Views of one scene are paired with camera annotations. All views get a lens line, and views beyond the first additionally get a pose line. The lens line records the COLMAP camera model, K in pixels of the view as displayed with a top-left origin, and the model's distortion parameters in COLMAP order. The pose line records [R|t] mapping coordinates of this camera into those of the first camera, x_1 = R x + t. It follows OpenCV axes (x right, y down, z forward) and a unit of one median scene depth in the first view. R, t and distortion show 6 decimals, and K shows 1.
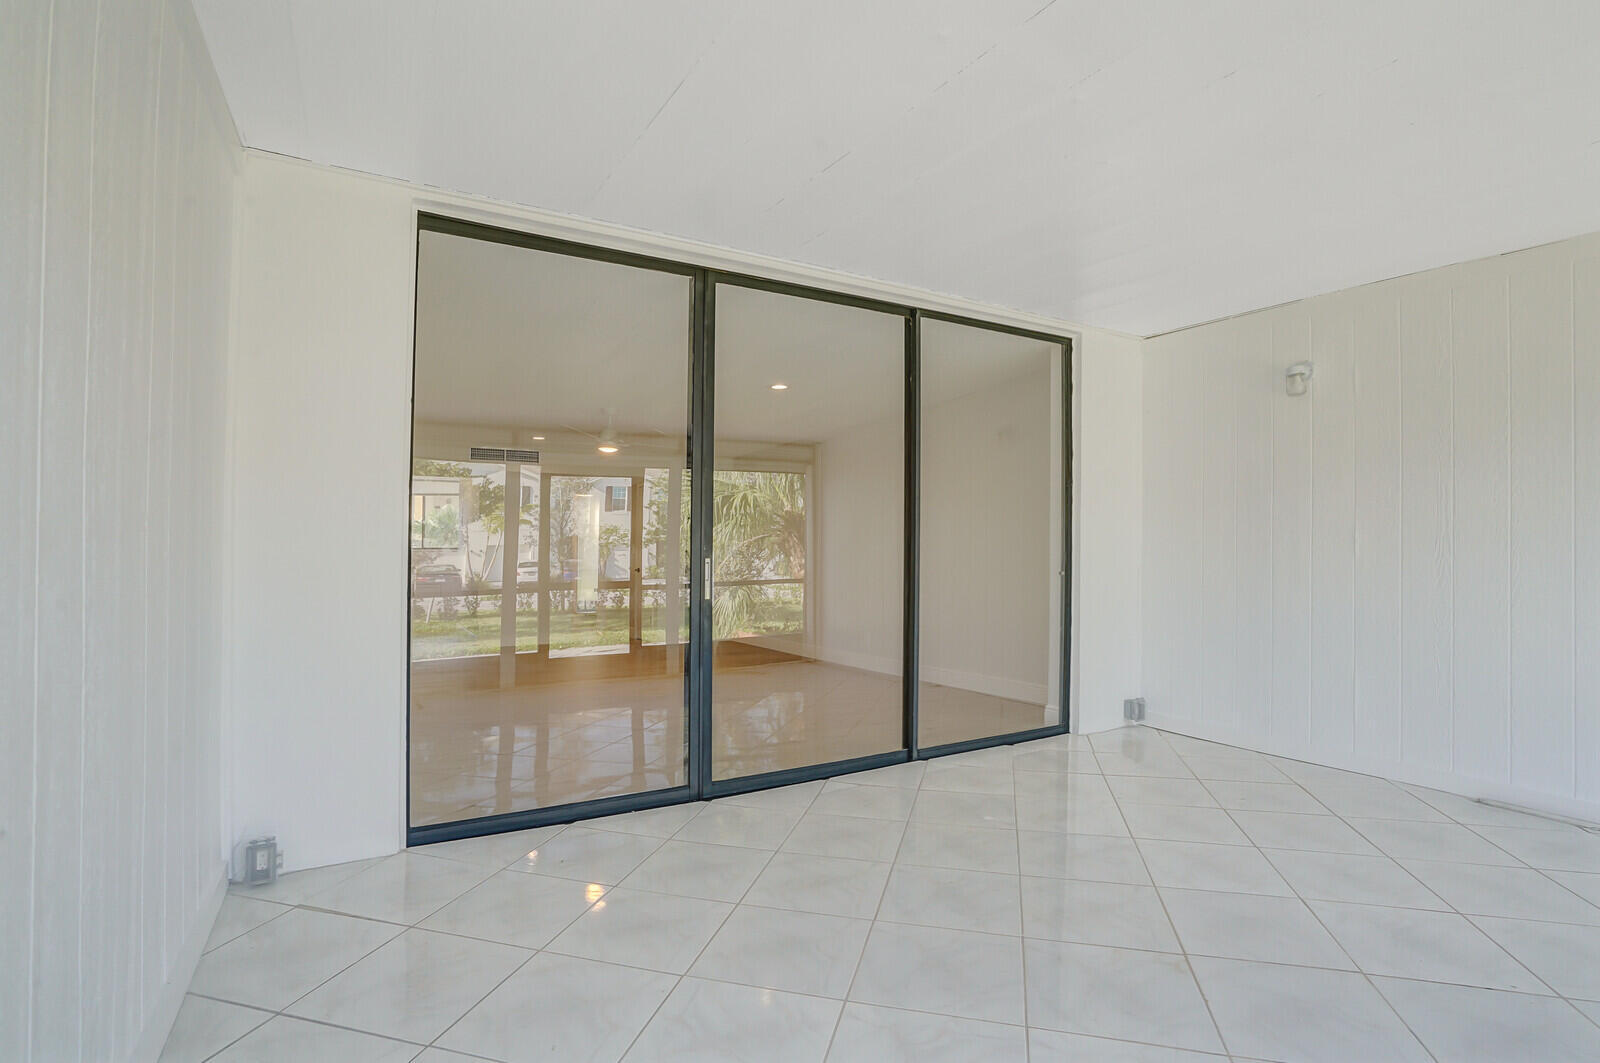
lens RADIAL K [[748.9, 0, 795.3], [0, 748.9, 537.9], [0, 0, 1]] dist [-0.065322, 0.027995]
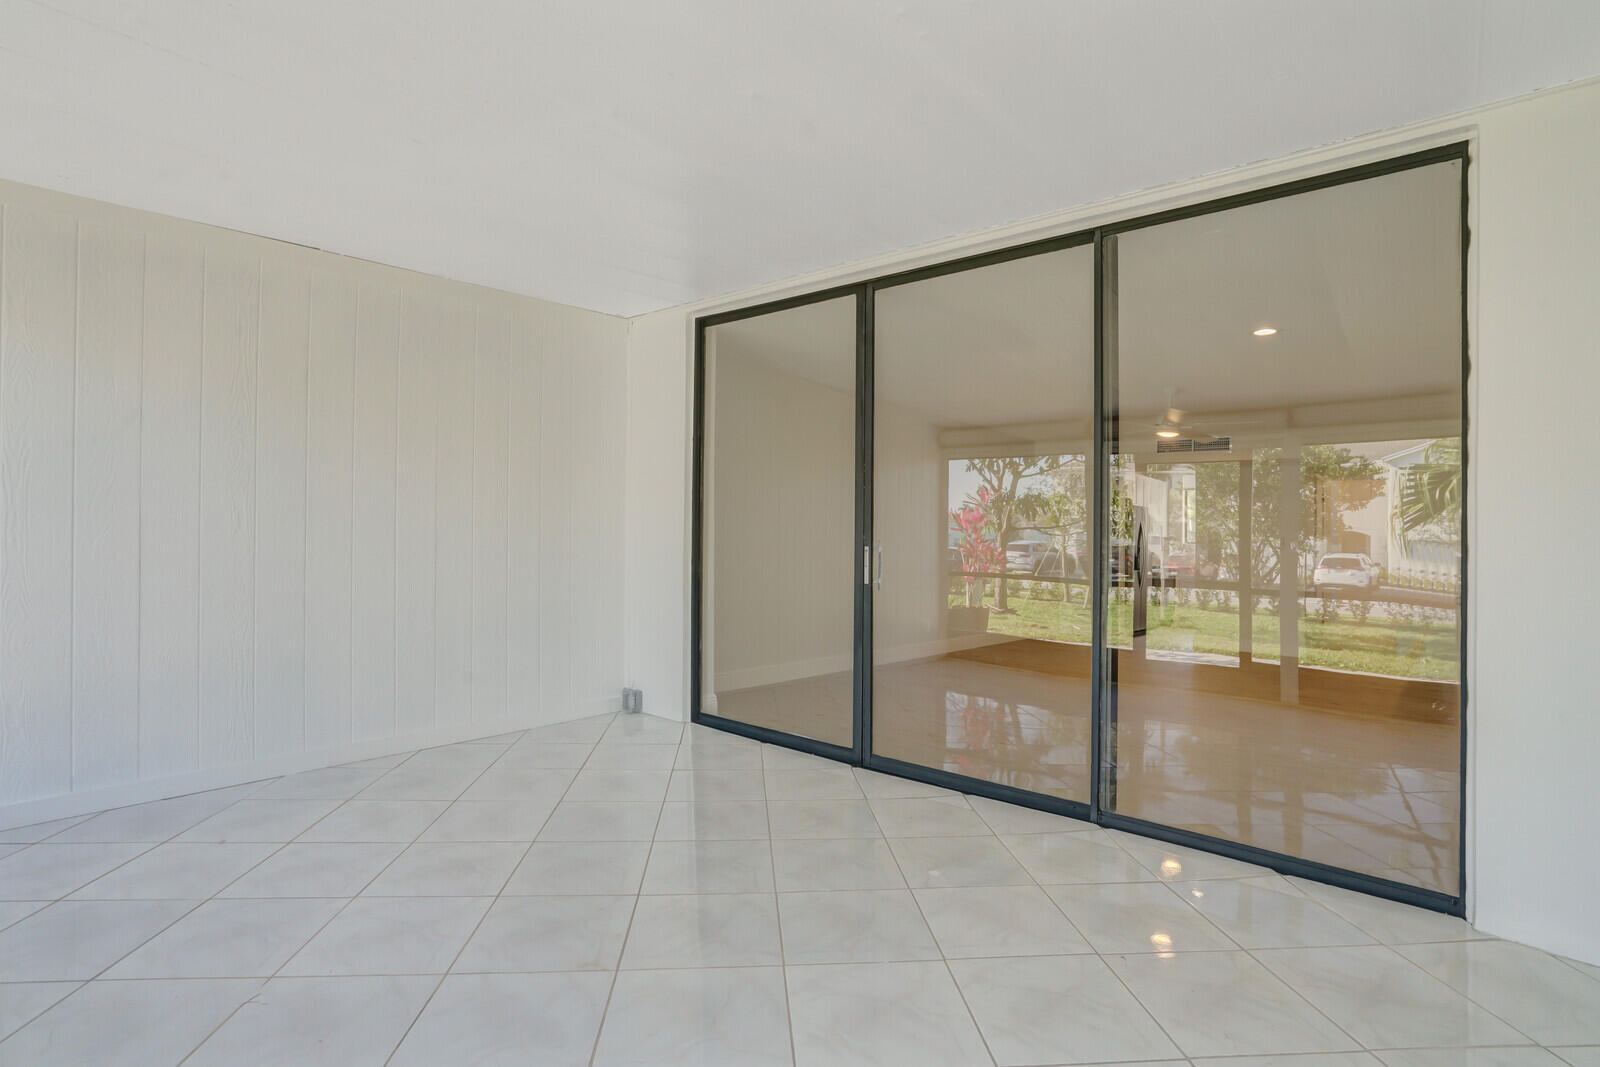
lens RADIAL K [[792.3, 0, 801.2], [0, 792.3, 515.5], [0, 0, 1]] dist [-0.018938, -0.000388]
pose [[0.349141, -0.008713, -0.937030, 0.701446], [-0.007936, 0.999893, -0.012254, -0.001782], [0.937037, 0.011715, 0.349034, 0.377309]]
